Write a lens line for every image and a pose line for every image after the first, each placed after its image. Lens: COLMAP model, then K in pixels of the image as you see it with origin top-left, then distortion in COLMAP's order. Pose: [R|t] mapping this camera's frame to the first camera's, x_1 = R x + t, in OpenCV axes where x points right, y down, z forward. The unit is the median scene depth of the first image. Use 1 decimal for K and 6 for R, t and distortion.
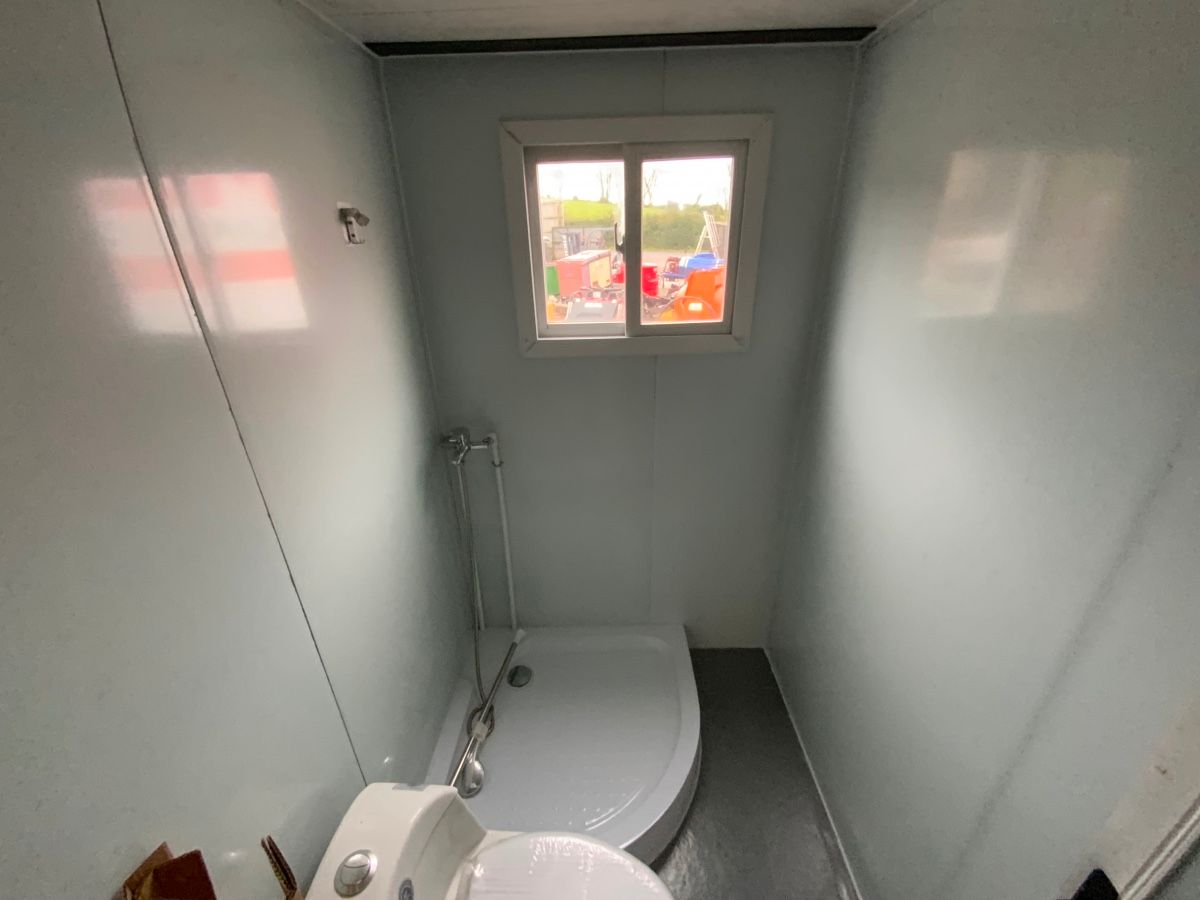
lens RADIAL K [[489.3, 0, 594.1], [0, 489.3, 450.3], [0, 0, 1]] dist [0.040311, -0.025143]
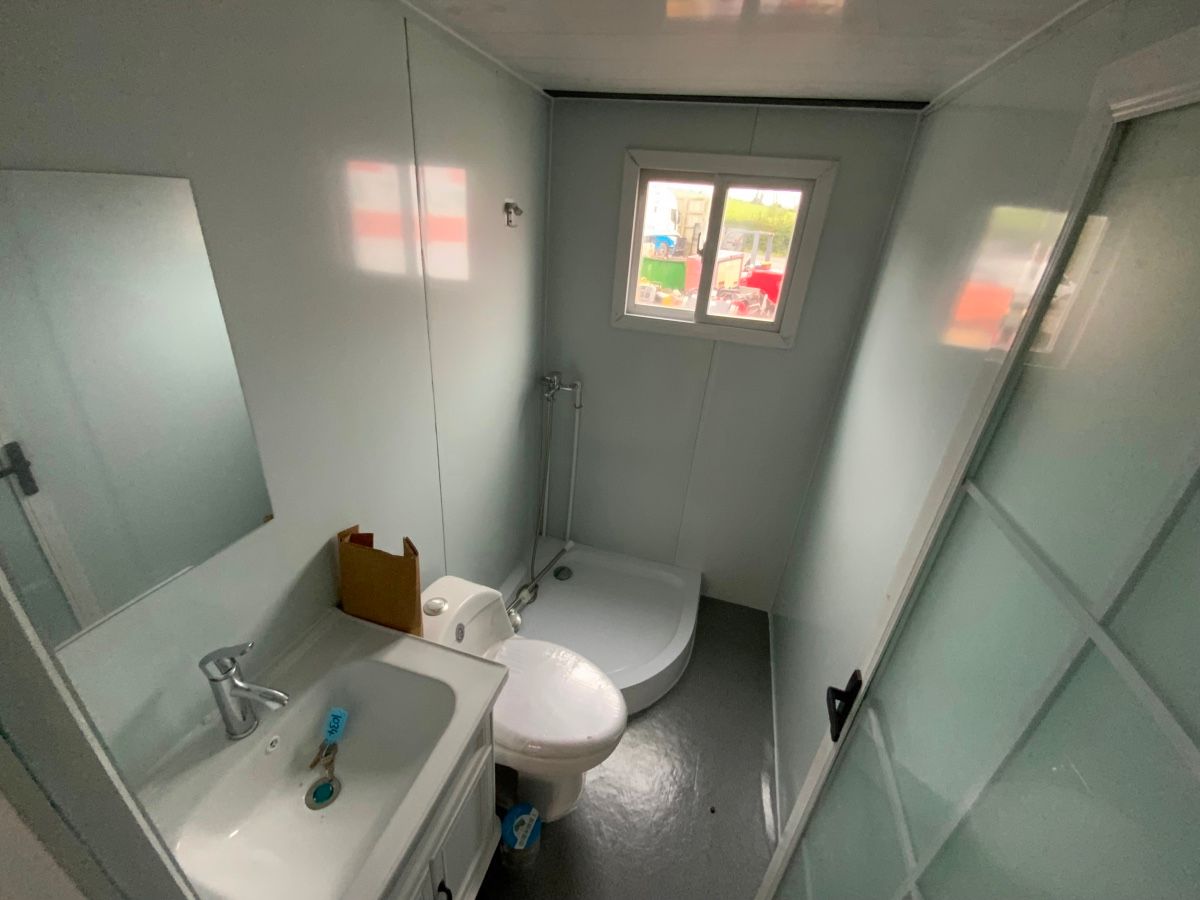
lens RADIAL K [[489.3, 0, 594.1], [0, 489.3, 450.3], [0, 0, 1]] dist [0.040311, -0.025143]
pose [[0.958101, 0.206668, -0.198319, 0.141148], [-0.203921, 0.978383, 0.034405, 0.101277], [0.201143, 0.007478, 0.979533, -0.293679]]
